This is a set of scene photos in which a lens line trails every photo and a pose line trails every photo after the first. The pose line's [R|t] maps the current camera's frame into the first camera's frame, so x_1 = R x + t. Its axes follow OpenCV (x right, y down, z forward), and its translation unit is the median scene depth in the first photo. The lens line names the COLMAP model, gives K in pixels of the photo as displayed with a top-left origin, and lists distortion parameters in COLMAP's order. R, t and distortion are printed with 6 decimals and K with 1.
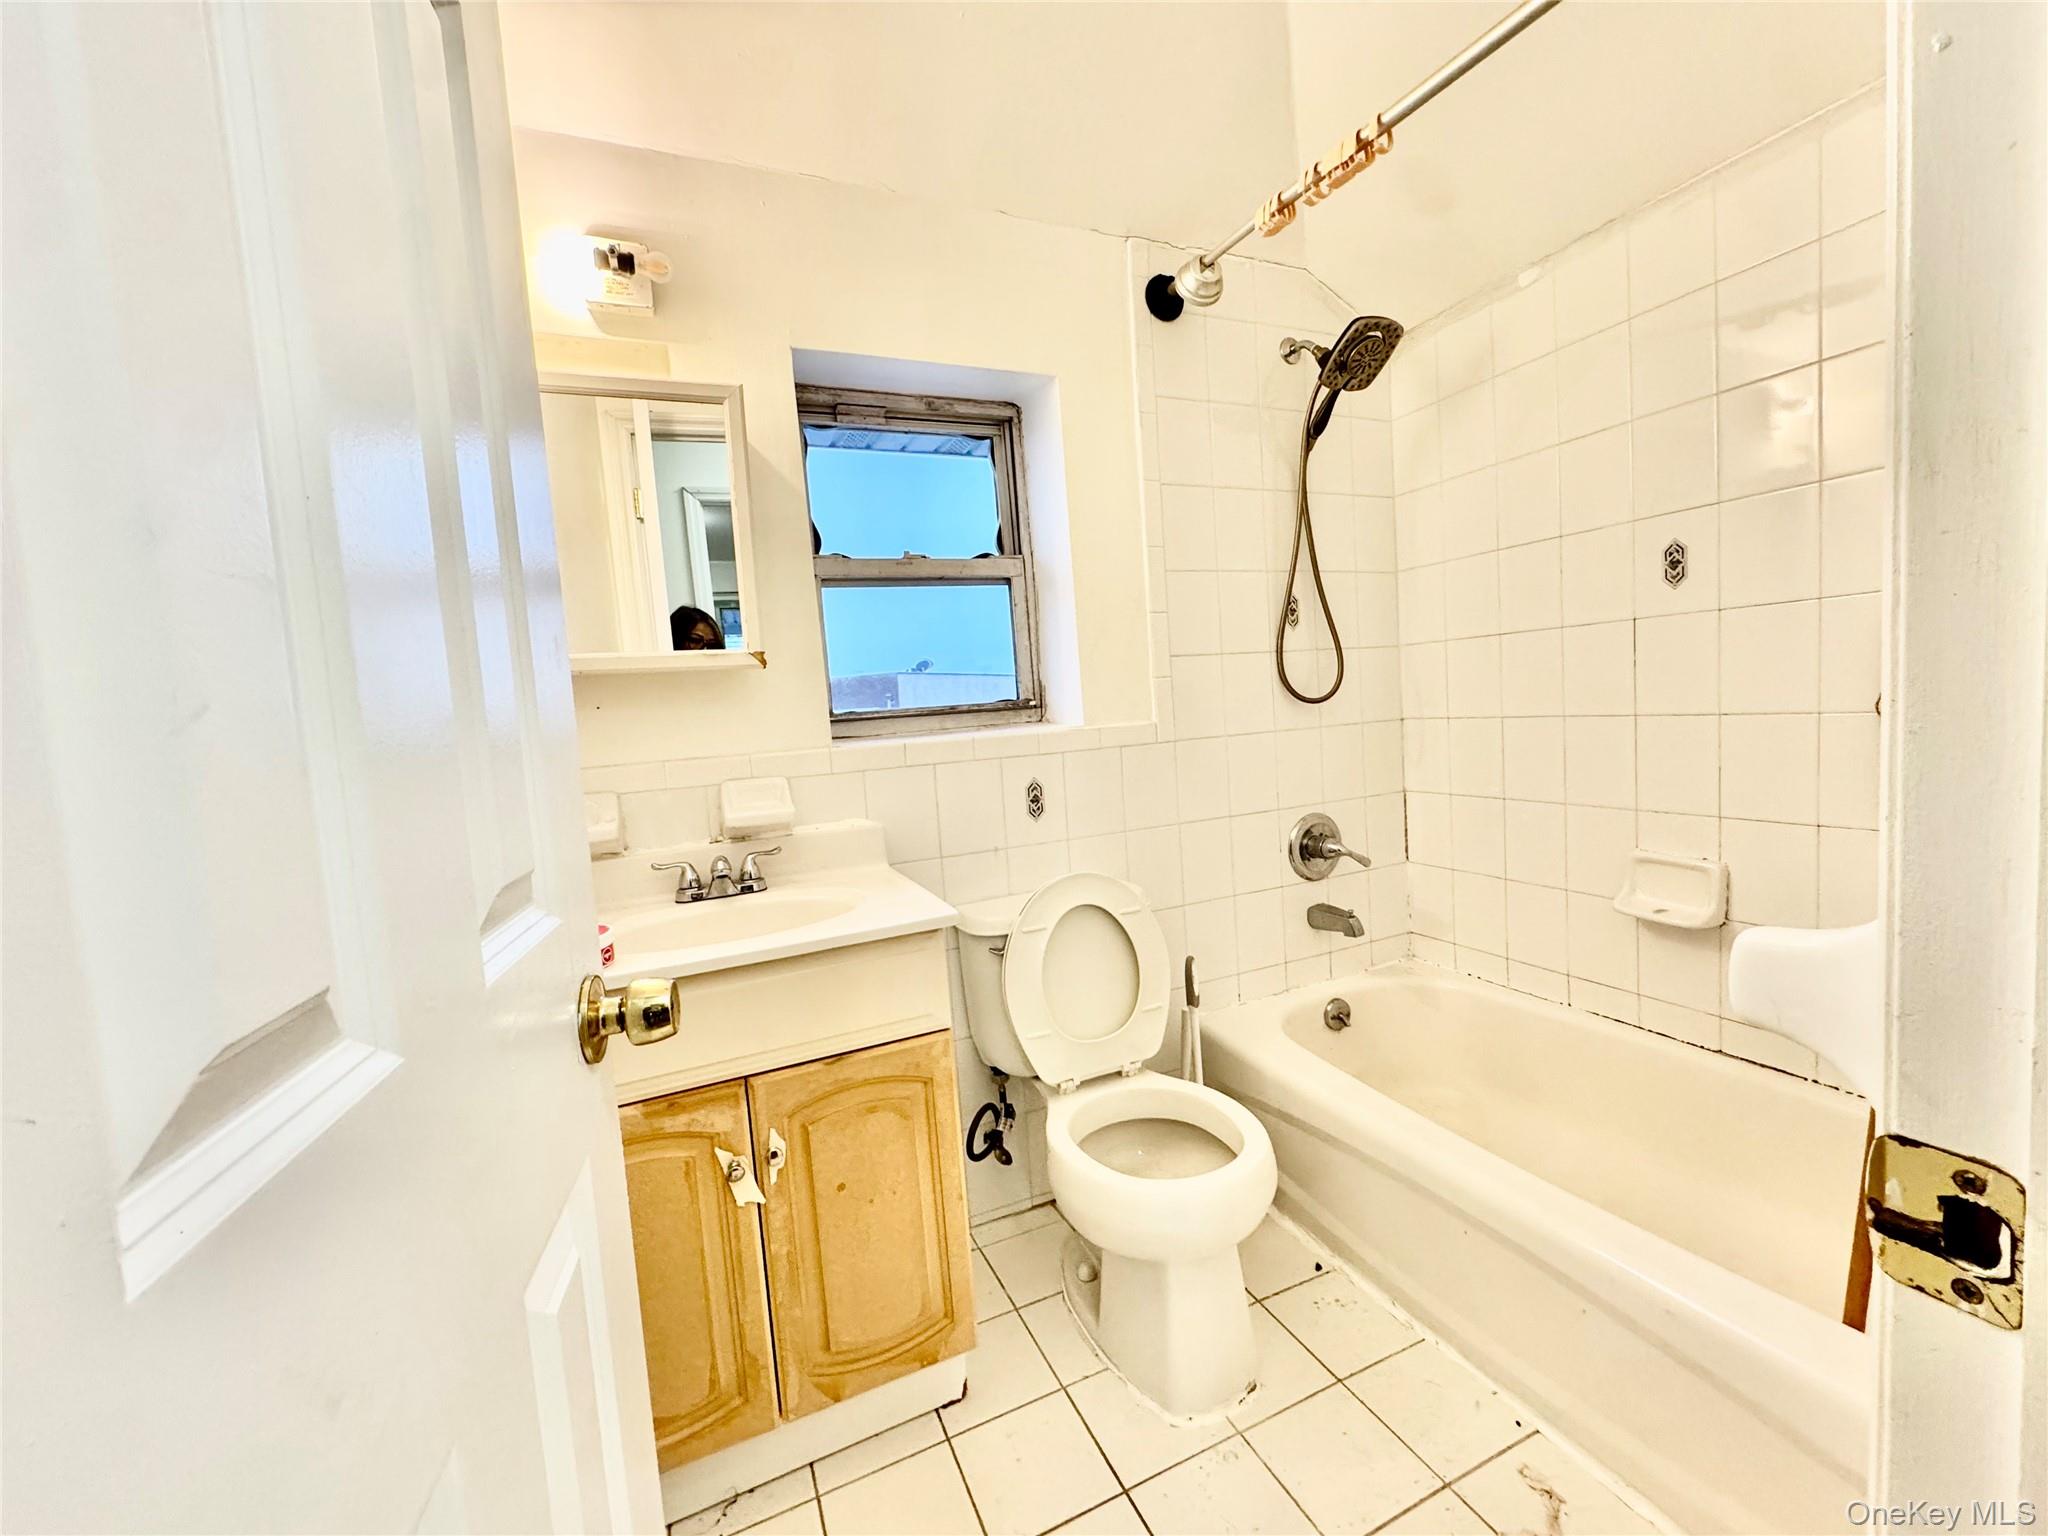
lens RADIAL K [[810.1, 0, 1028.7], [0, 810.1, 770.2], [0, 0, 1]] dist [-0.010570, 0.002505]
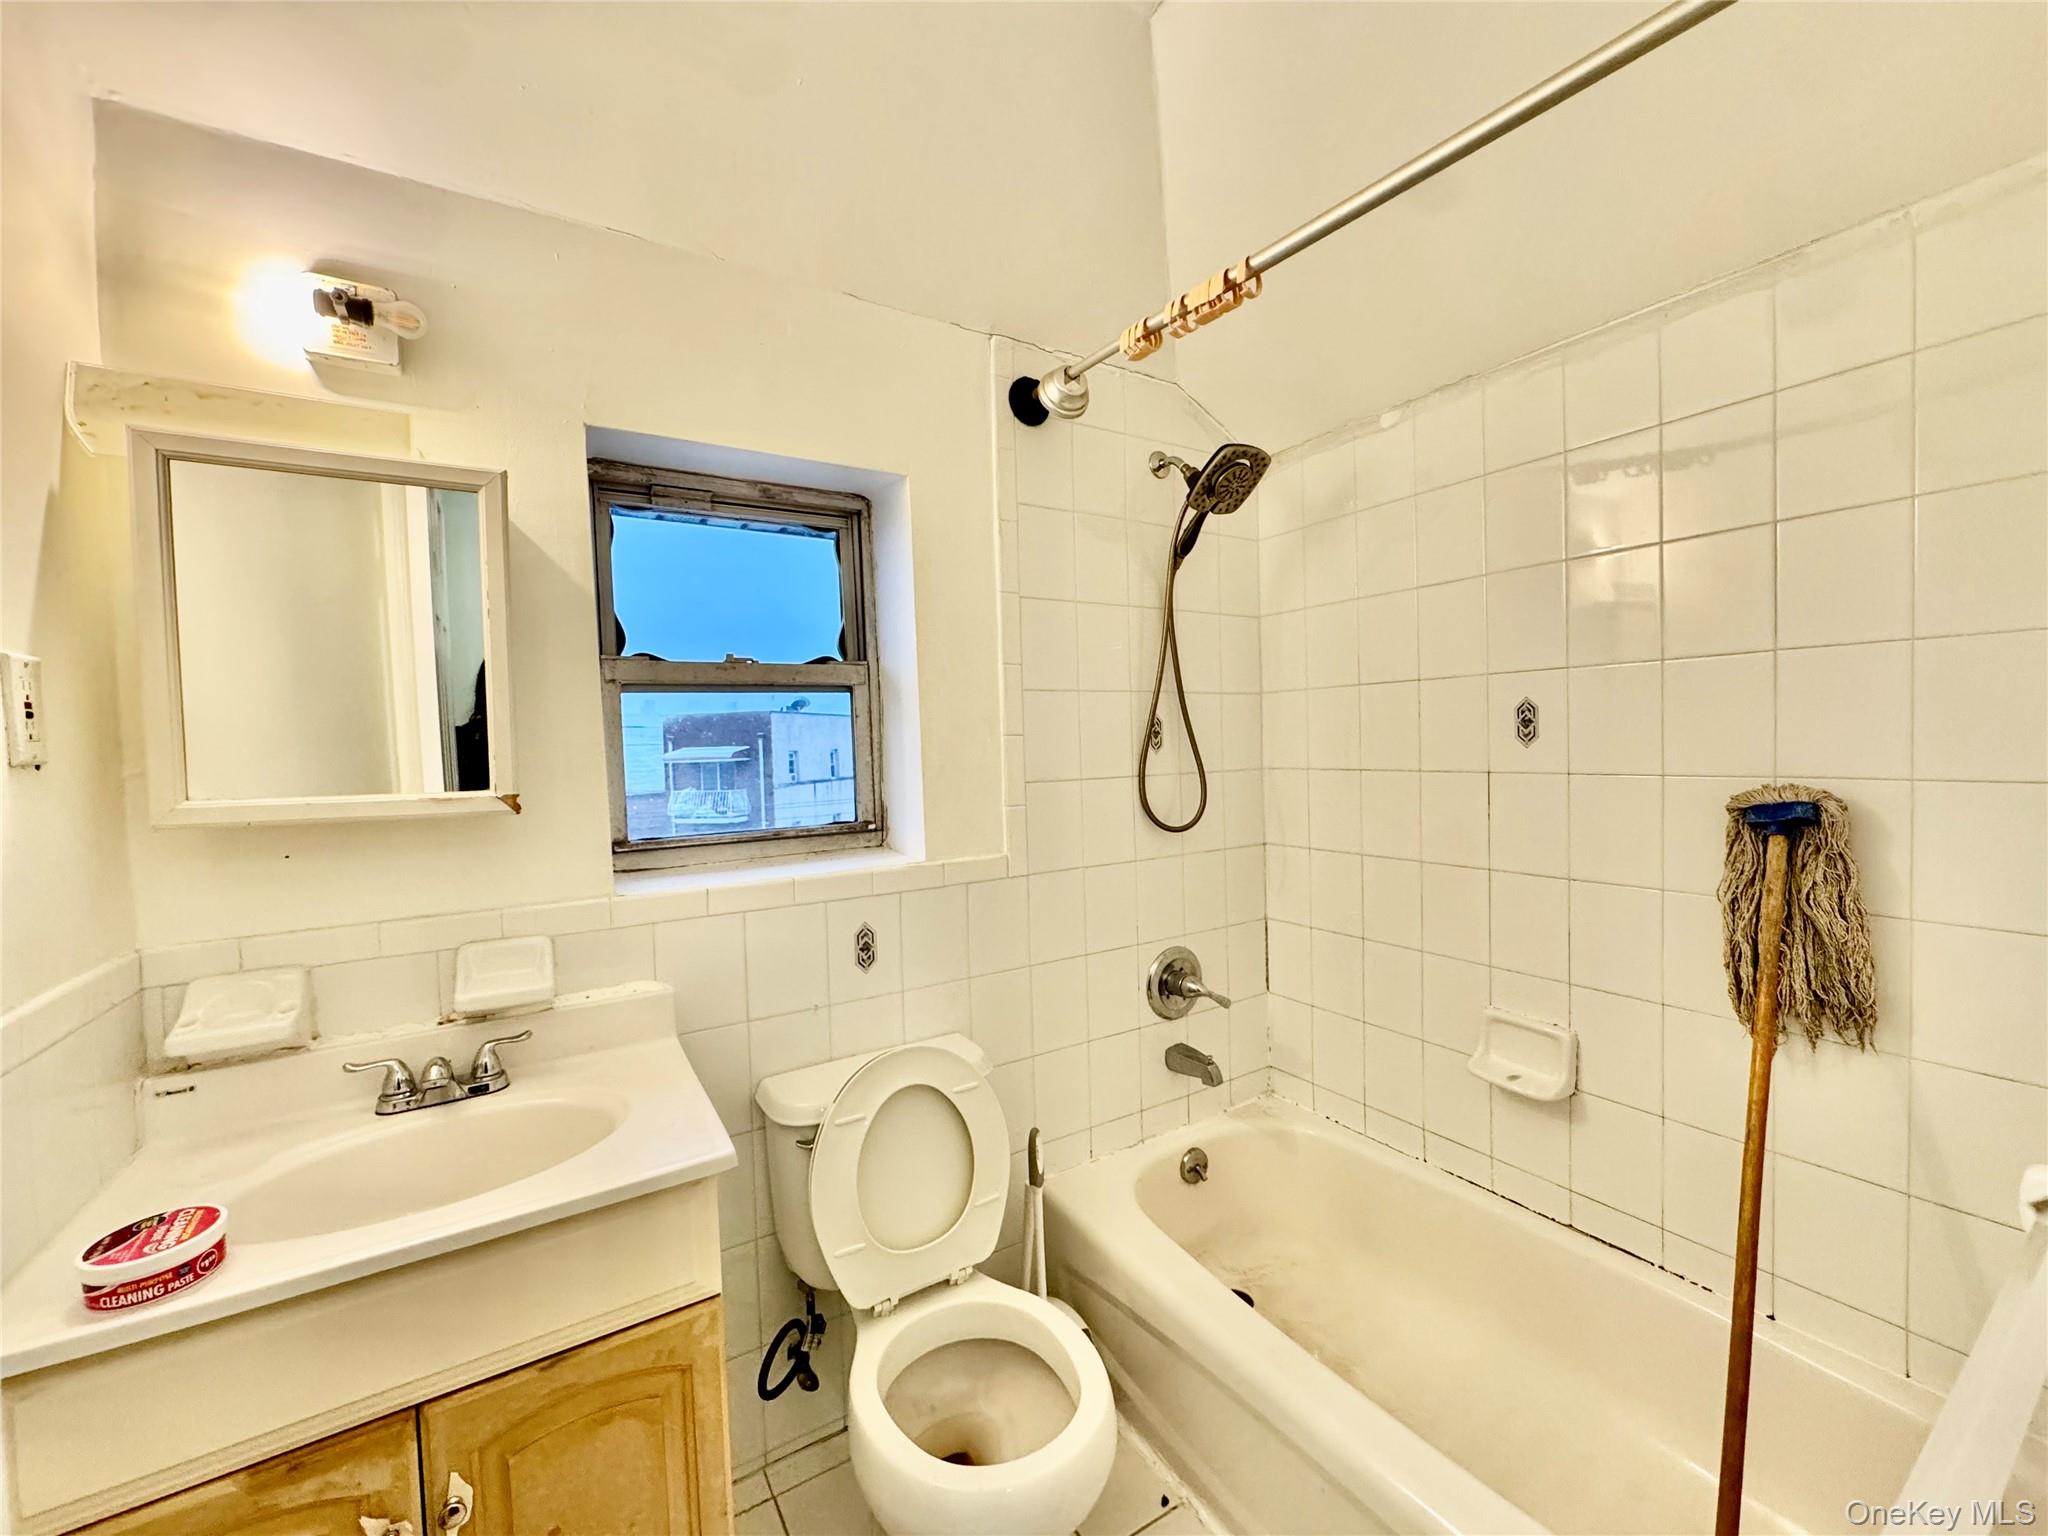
lens RADIAL K [[810.1, 0, 1028.7], [0, 810.1, 770.2], [0, 0, 1]] dist [-0.010570, 0.002505]
pose [[0.988765, 0.035575, 0.145181, 0.050128], [-0.028090, 0.998184, -0.053282, -0.116911], [-0.146813, 0.048605, 0.987969, 0.102596]]
